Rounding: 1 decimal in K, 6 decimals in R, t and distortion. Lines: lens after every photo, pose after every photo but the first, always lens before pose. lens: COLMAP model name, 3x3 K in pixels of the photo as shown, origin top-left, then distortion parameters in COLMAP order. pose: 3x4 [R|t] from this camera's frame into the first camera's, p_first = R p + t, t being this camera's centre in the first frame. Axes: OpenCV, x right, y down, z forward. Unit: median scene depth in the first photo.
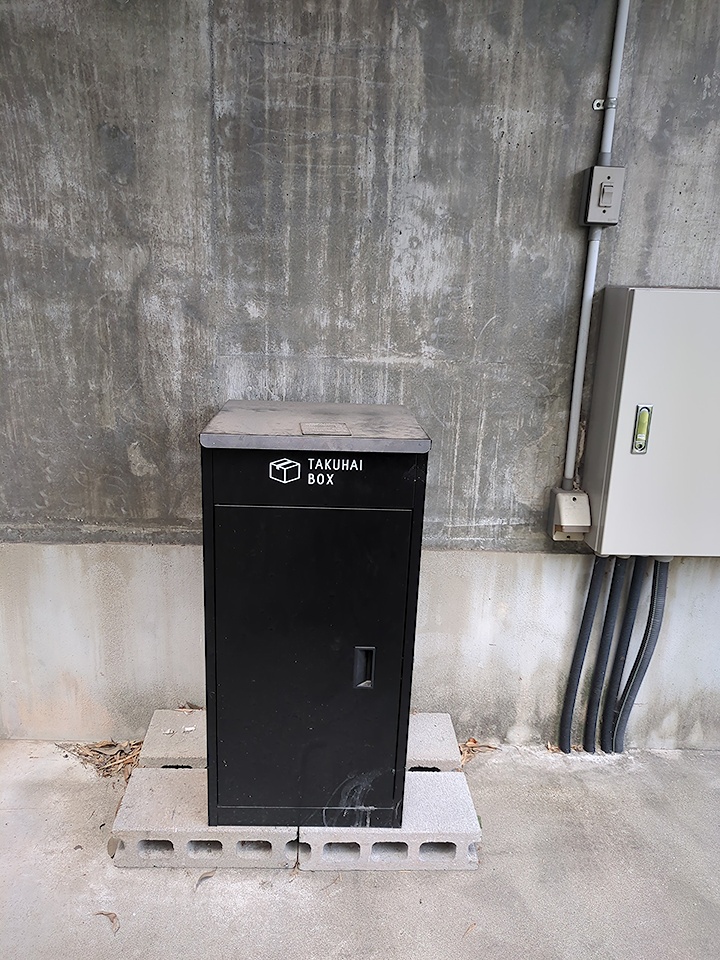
lens RADIAL K [[730.4, 0, 358.6], [0, 730.4, 482.6], [0, 0, 1]] dist [0.035375, -0.033876]
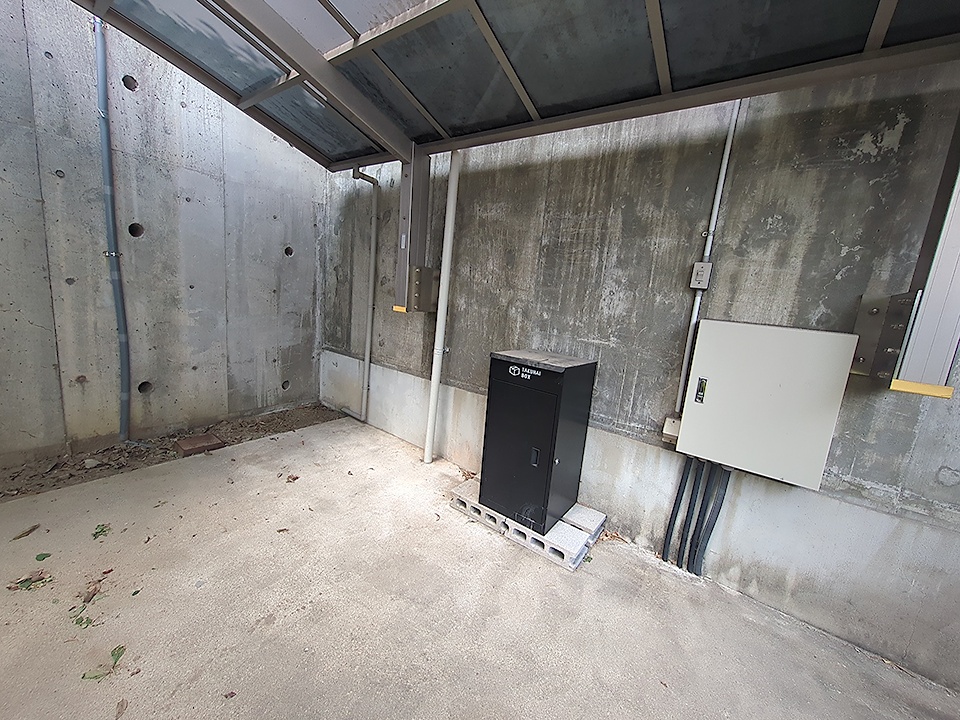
lens RADIAL K [[381.3, 0, 479.6], [0, 381.3, 361.7], [0, 0, 1]] dist [-0.004186, 0.001055]
pose [[0.779024, 0.153997, -0.607788, 0.525054], [-0.234368, 0.970621, -0.054470, 0.047803], [0.581544, 0.184880, 0.792229, -0.161579]]
